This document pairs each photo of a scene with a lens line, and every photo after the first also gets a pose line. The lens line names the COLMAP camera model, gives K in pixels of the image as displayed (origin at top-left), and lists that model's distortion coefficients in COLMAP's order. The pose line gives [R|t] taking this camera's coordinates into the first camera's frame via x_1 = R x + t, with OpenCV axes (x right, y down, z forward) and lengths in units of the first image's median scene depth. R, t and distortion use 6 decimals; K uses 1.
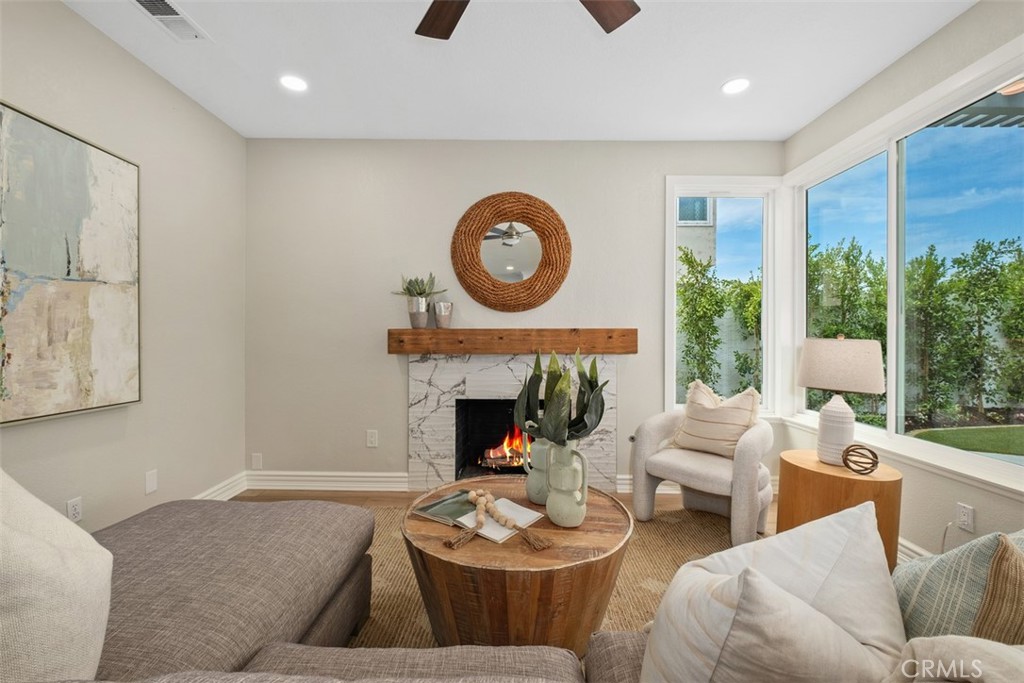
lens RADIAL K [[438.2, 0, 513.0], [0, 438.2, 335.9], [0, 0, 1]] dist [-0.000618, -0.004801]
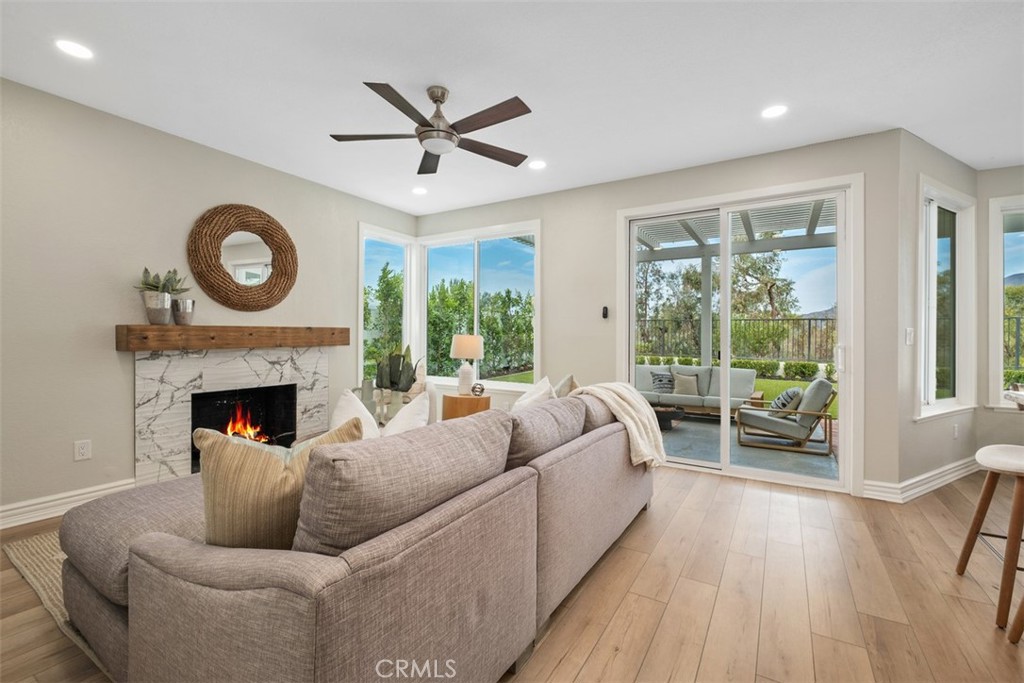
lens RADIAL K [[438.2, 0, 513.0], [0, 438.2, 335.9], [0, 0, 1]] dist [-0.000618, -0.004801]
pose [[0.513307, -0.003185, 0.858199, -0.626396], [-0.002697, 0.999982, 0.005324, 0.000830], [-0.858201, -0.005047, 0.513289, -0.174633]]
